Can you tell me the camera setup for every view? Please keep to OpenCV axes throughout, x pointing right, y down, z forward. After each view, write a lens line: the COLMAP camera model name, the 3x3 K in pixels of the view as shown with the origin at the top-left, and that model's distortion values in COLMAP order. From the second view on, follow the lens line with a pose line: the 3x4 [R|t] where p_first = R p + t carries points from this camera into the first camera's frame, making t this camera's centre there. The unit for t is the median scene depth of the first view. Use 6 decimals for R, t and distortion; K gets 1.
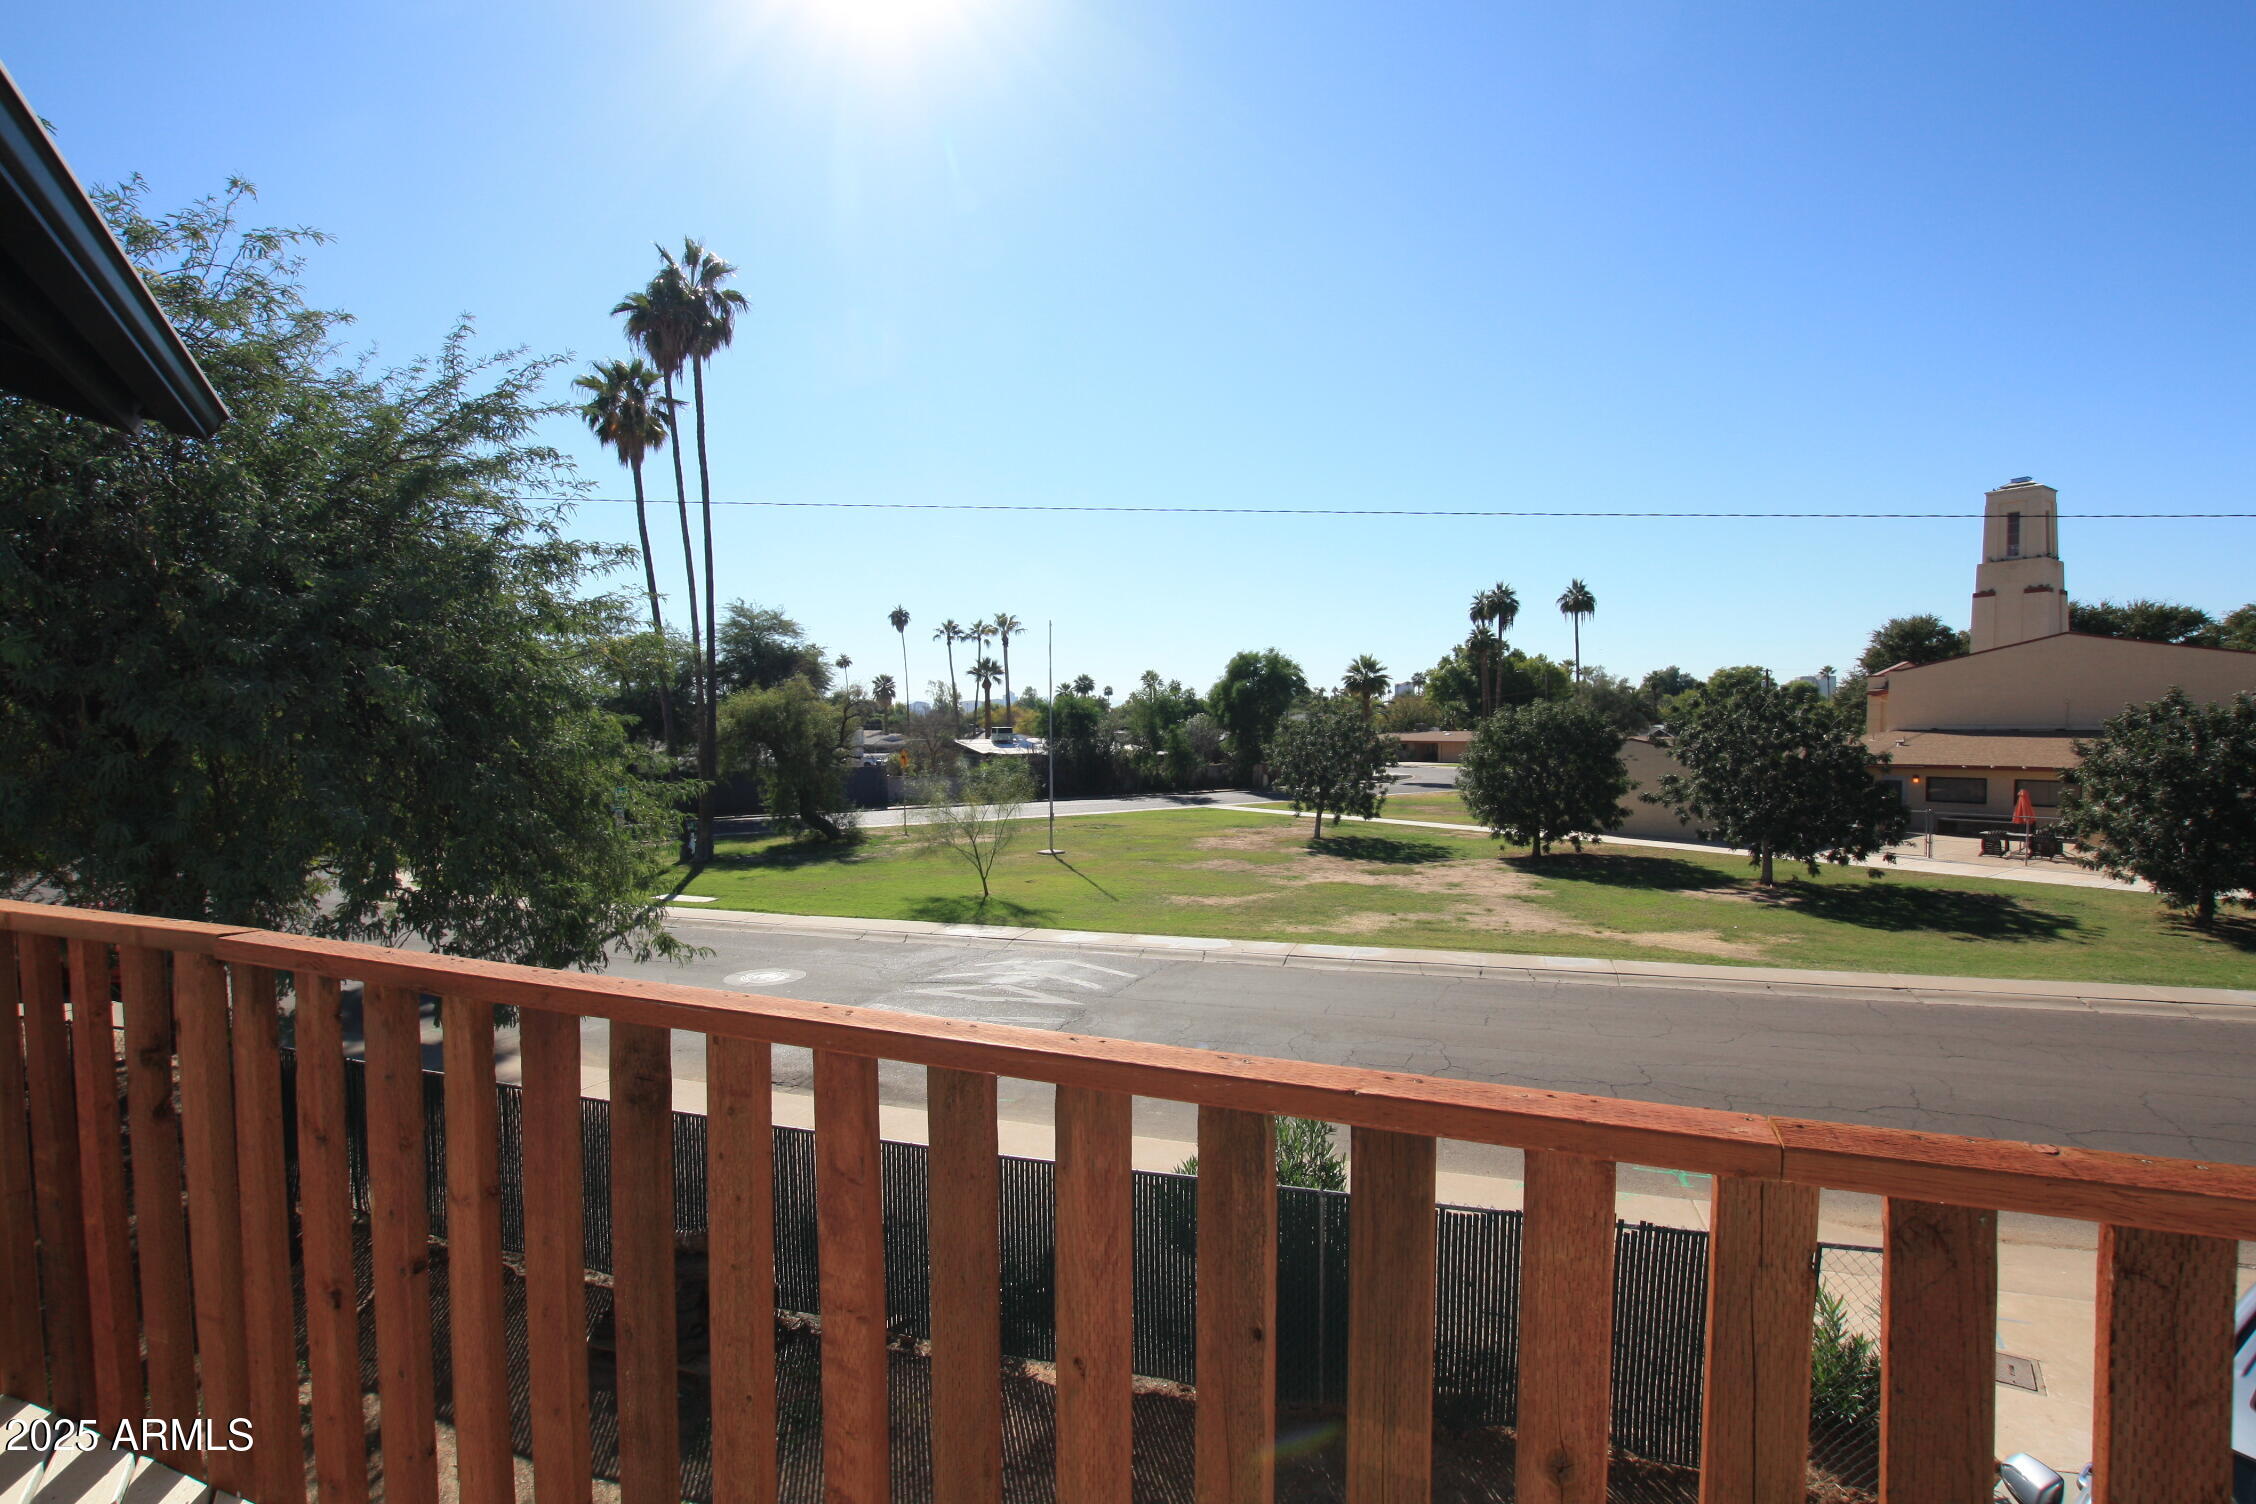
lens RADIAL K [[1059.5, 0, 1123.9], [0, 1059.5, 770.4], [0, 0, 1]] dist [-0.035737, 0.006343]
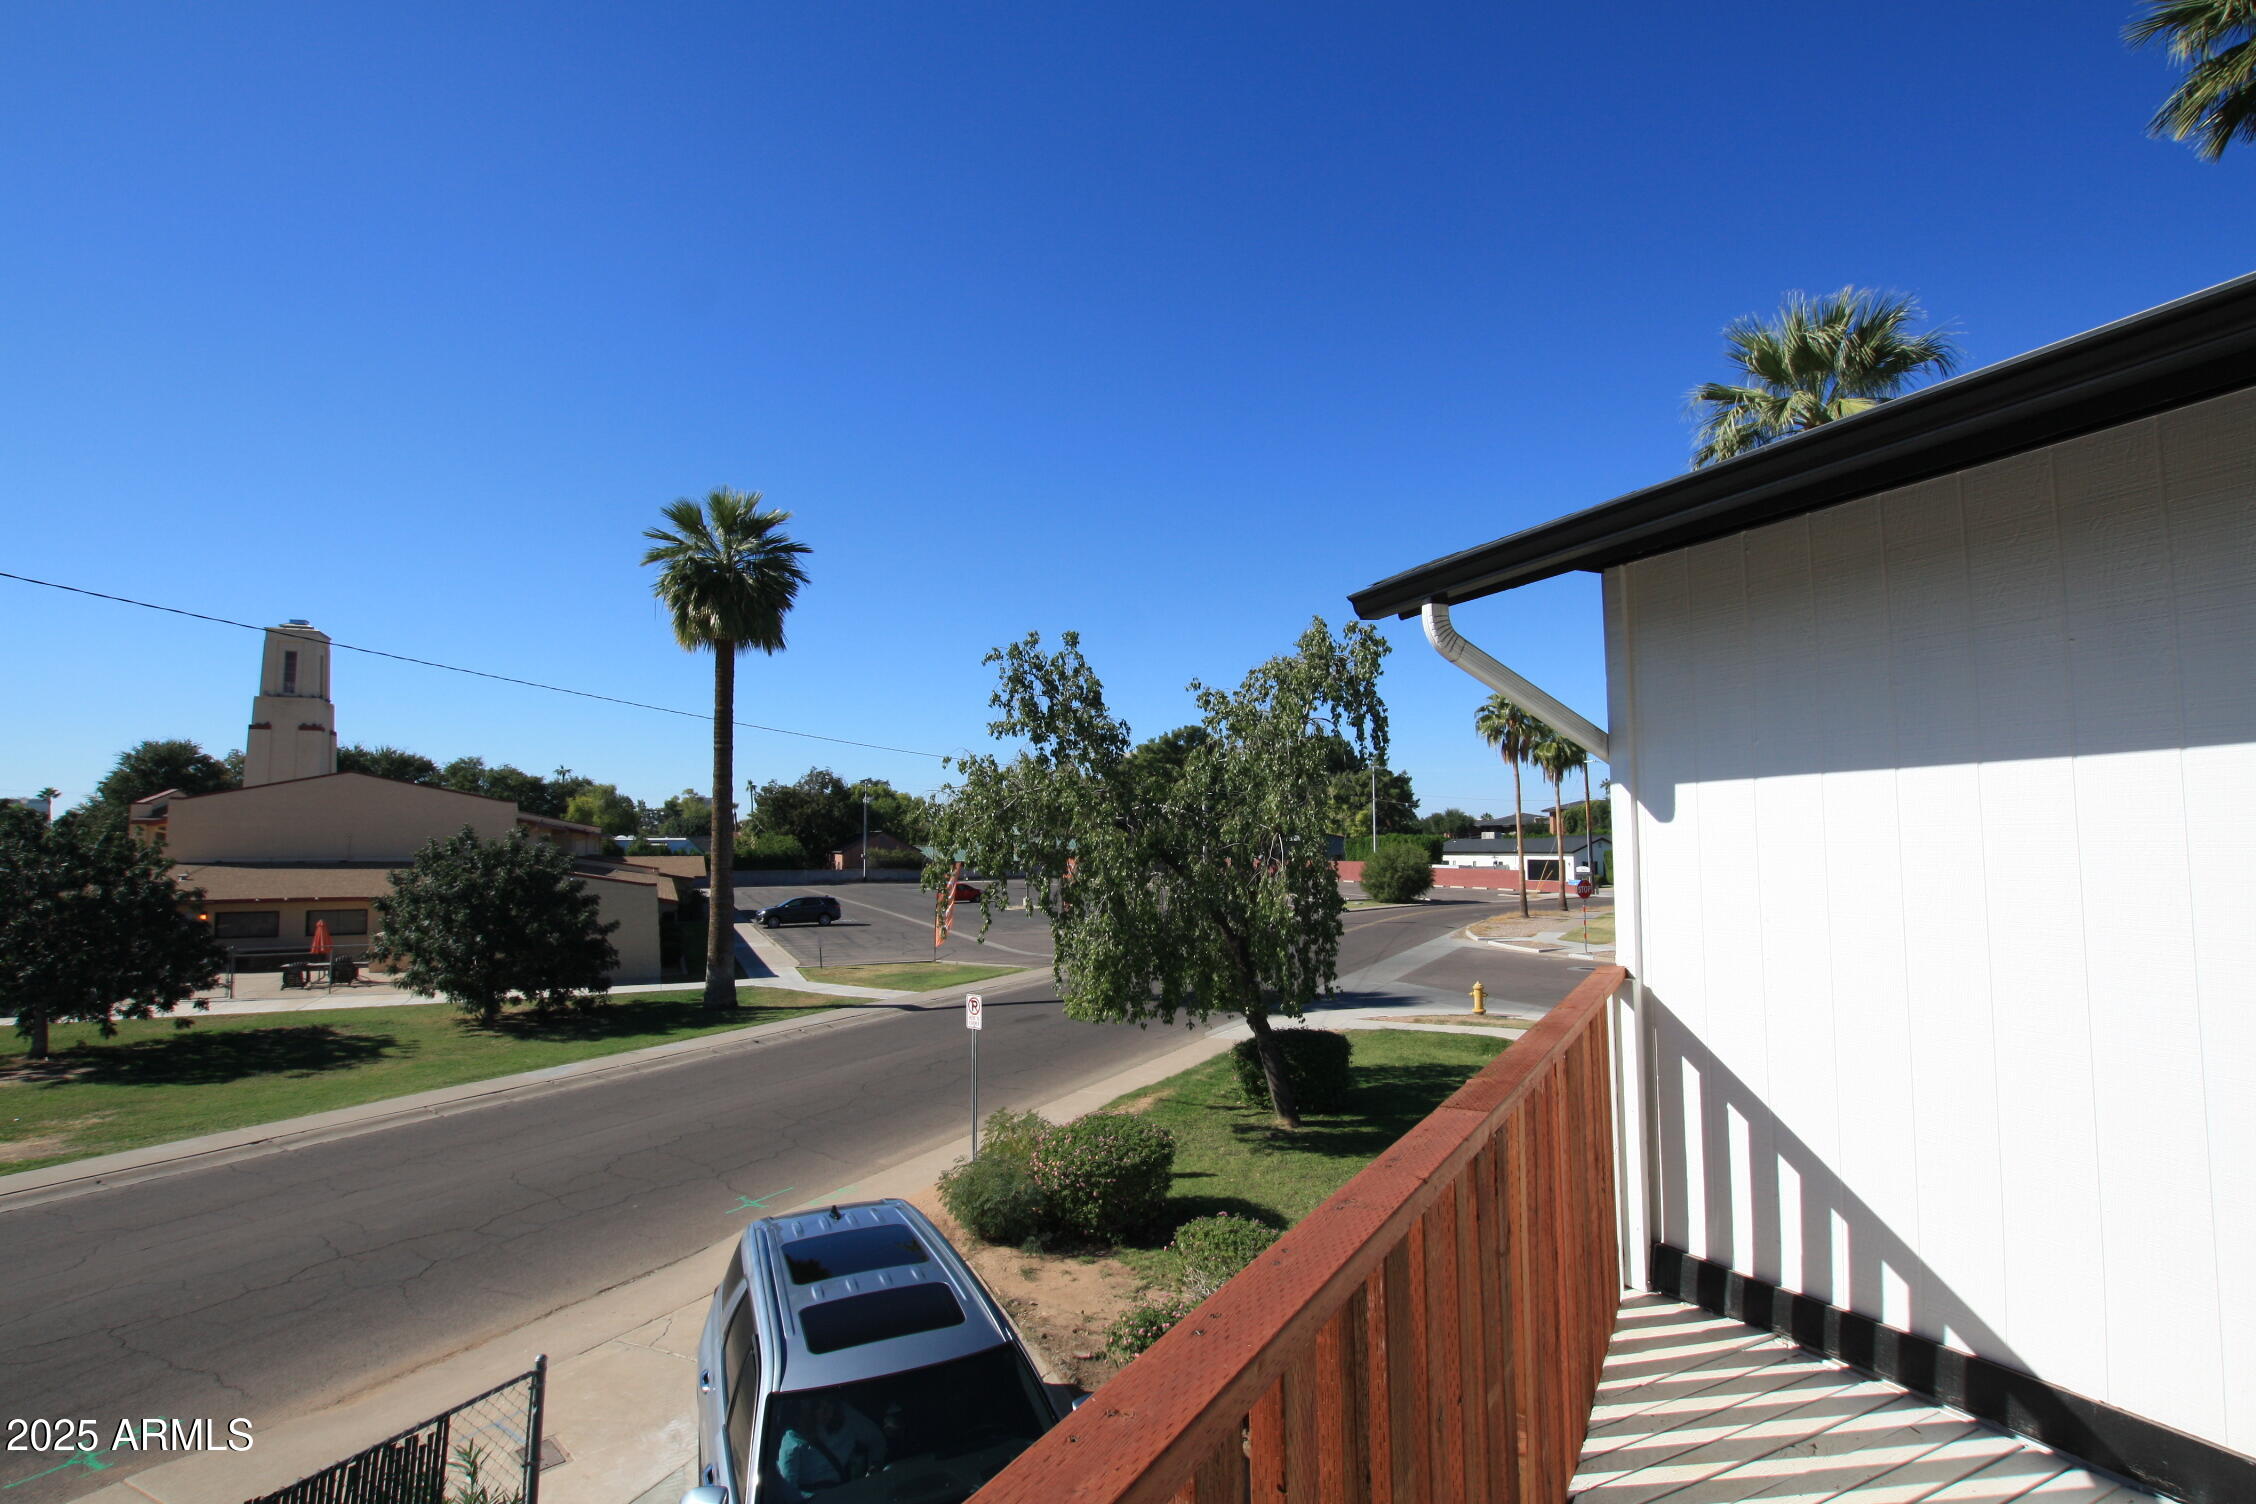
lens RADIAL K [[1059.5, 0, 1124.3], [0, 1059.5, 770.3], [0, 0, 1]] dist [-0.035737, 0.006343]
pose [[0.161997, 0.076526, 0.983820, -0.030696], [0.049133, 0.995126, -0.085496, -0.001858], [-0.985567, 0.062188, 0.157447, 0.034204]]
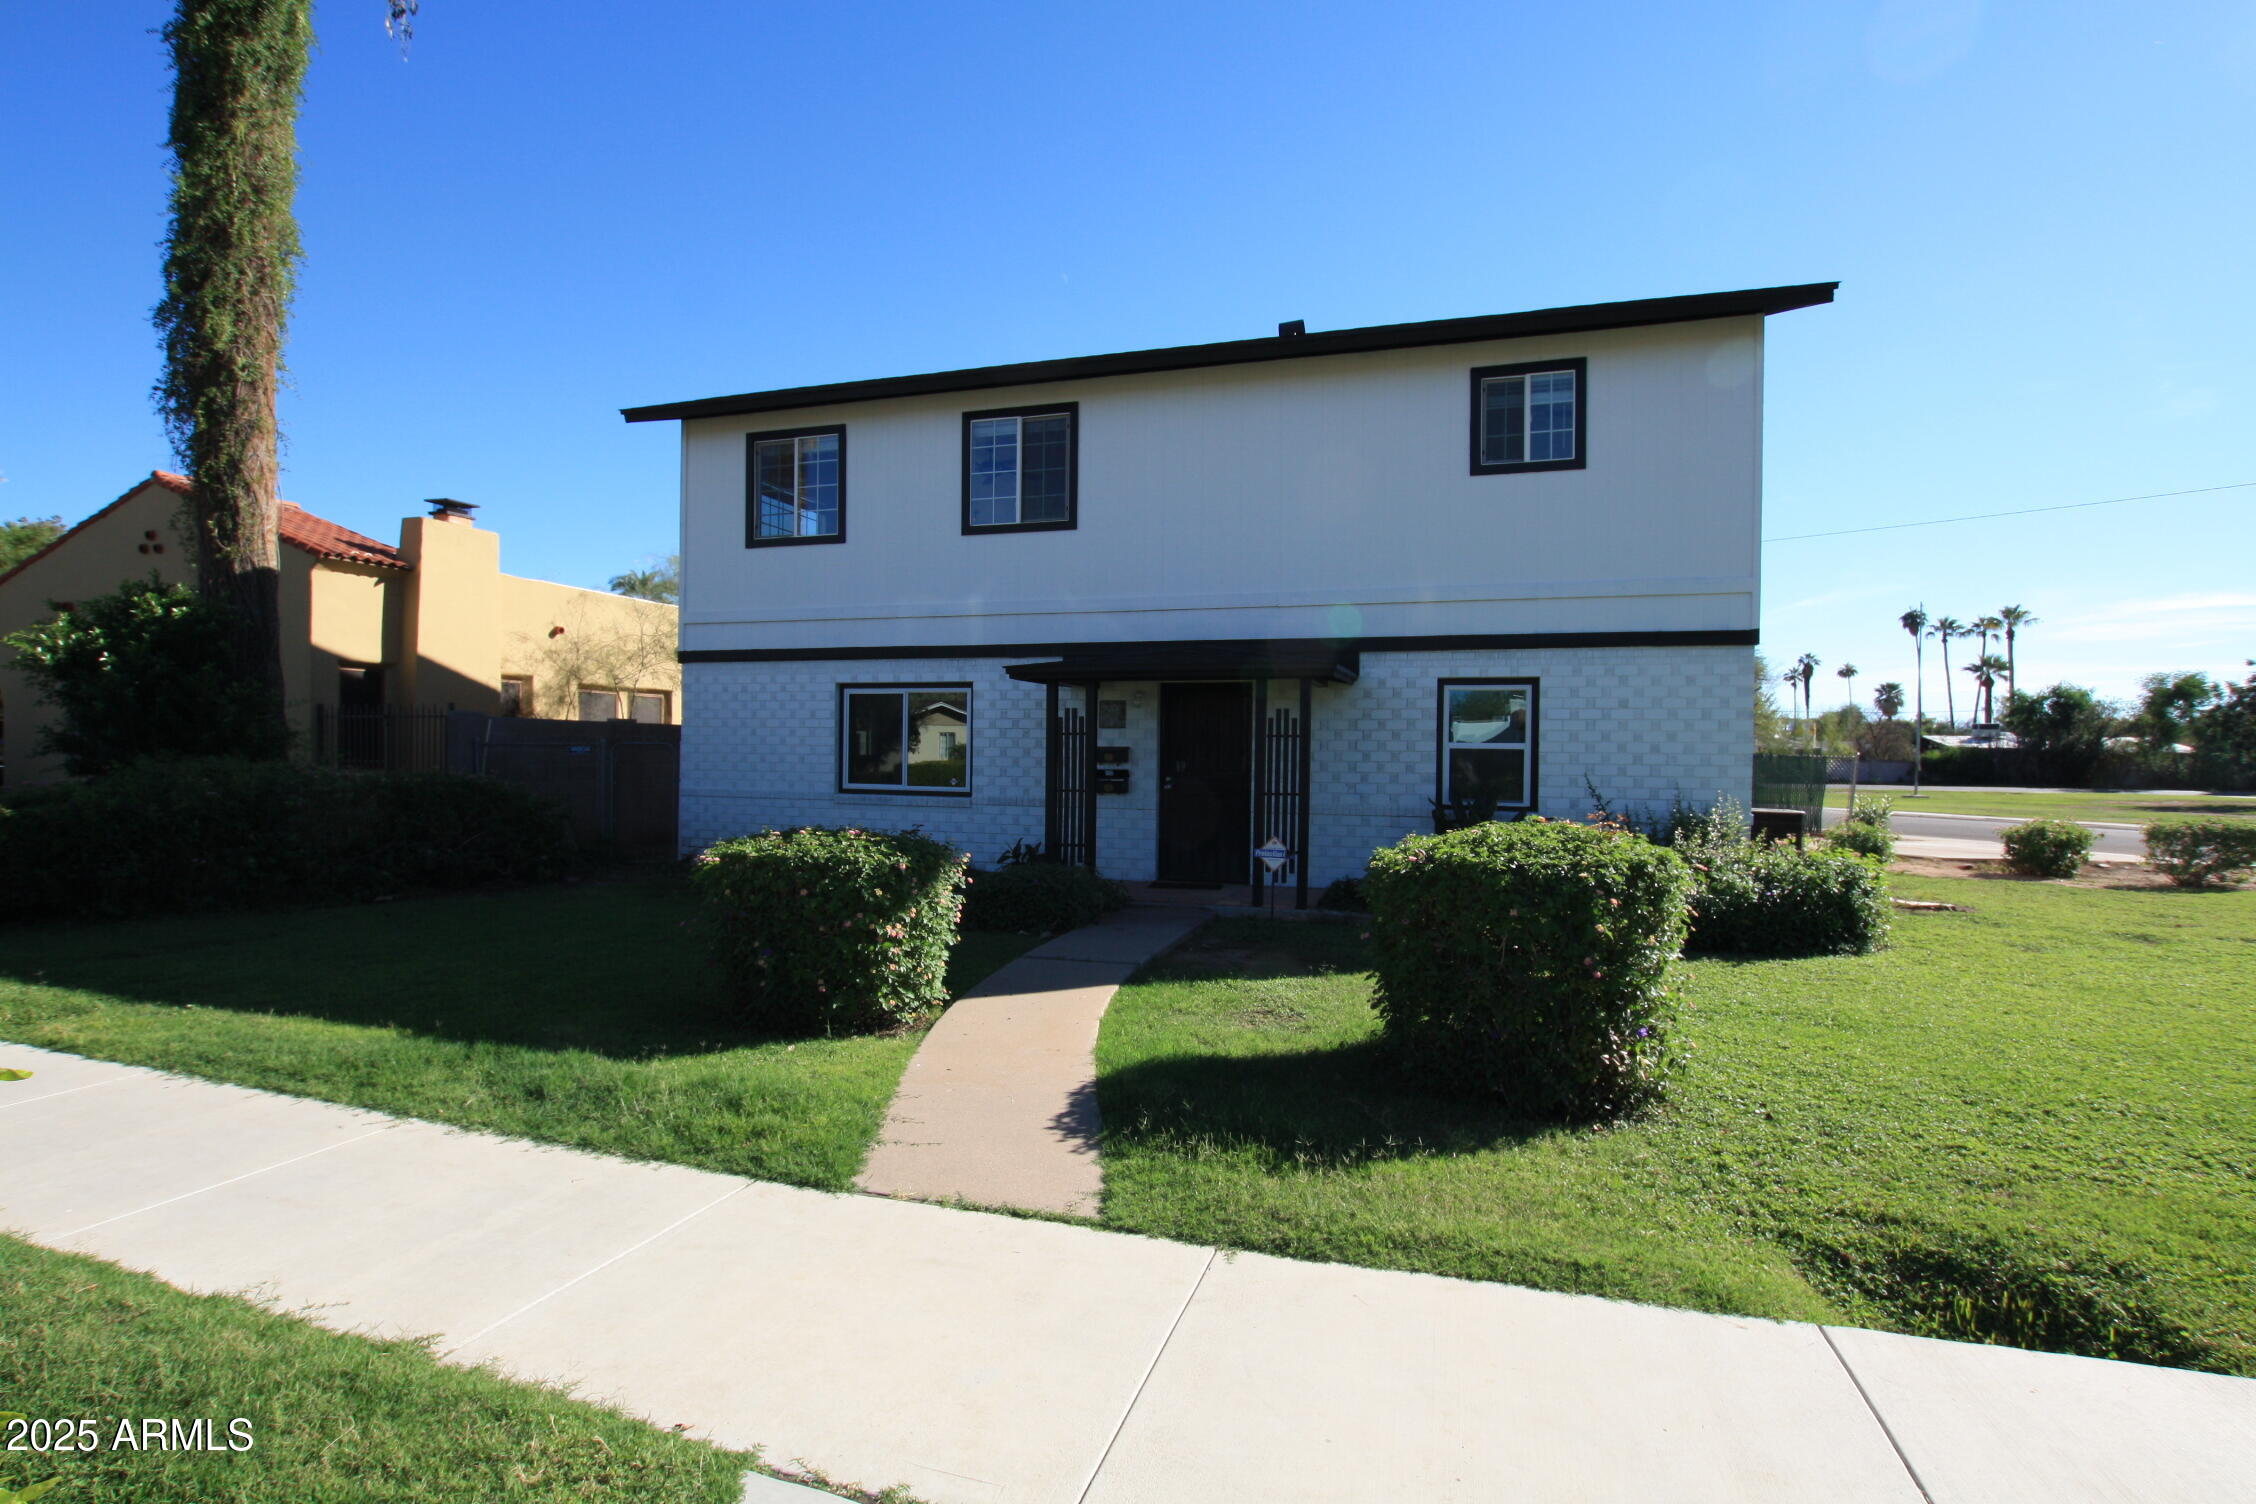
lens RADIAL K [[1059.5, 0, 1112.6], [0, 1059.5, 769.6], [0, 0, 1]] dist [-0.035737, 0.006343]
pose [[0.625610, 0.033800, -0.779404, 0.286326], [-0.052756, 0.998607, 0.000960, 0.098734], [0.778350, 0.040518, 0.626521, -0.449030]]
